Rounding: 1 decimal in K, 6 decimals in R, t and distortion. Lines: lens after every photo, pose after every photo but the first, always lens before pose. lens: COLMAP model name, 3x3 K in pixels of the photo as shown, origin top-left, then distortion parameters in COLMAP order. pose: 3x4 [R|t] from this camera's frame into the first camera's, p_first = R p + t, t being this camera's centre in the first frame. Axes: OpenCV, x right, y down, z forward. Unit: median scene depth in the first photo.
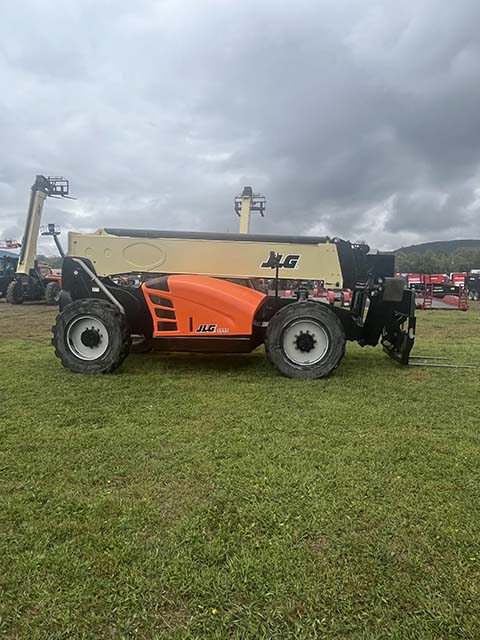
lens RADIAL K [[426.5, 0, 240.3], [0, 426.5, 318.5], [0, 0, 1]] dist [0.005877, 0.000321]
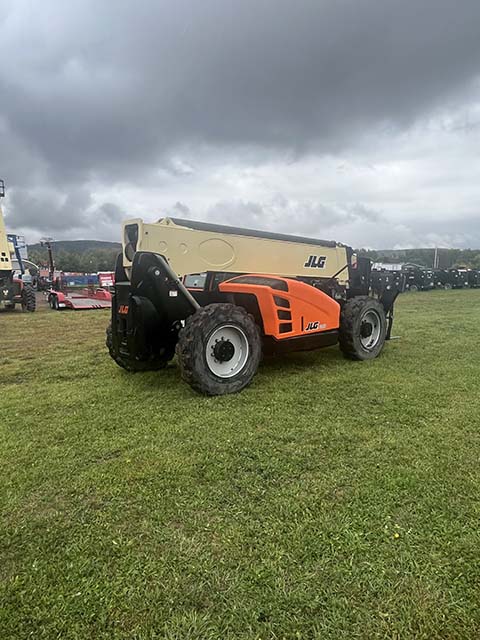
lens RADIAL K [[426.5, 0, 240.3], [0, 426.5, 321.5], [0, 0, 1]] dist [0.005877, 0.000321]
pose [[0.703648, -0.085426, 0.705394, -0.923395], [0.077307, 0.996057, 0.043510, -0.046083], [-0.706330, 0.023916, 0.707478, 0.387389]]
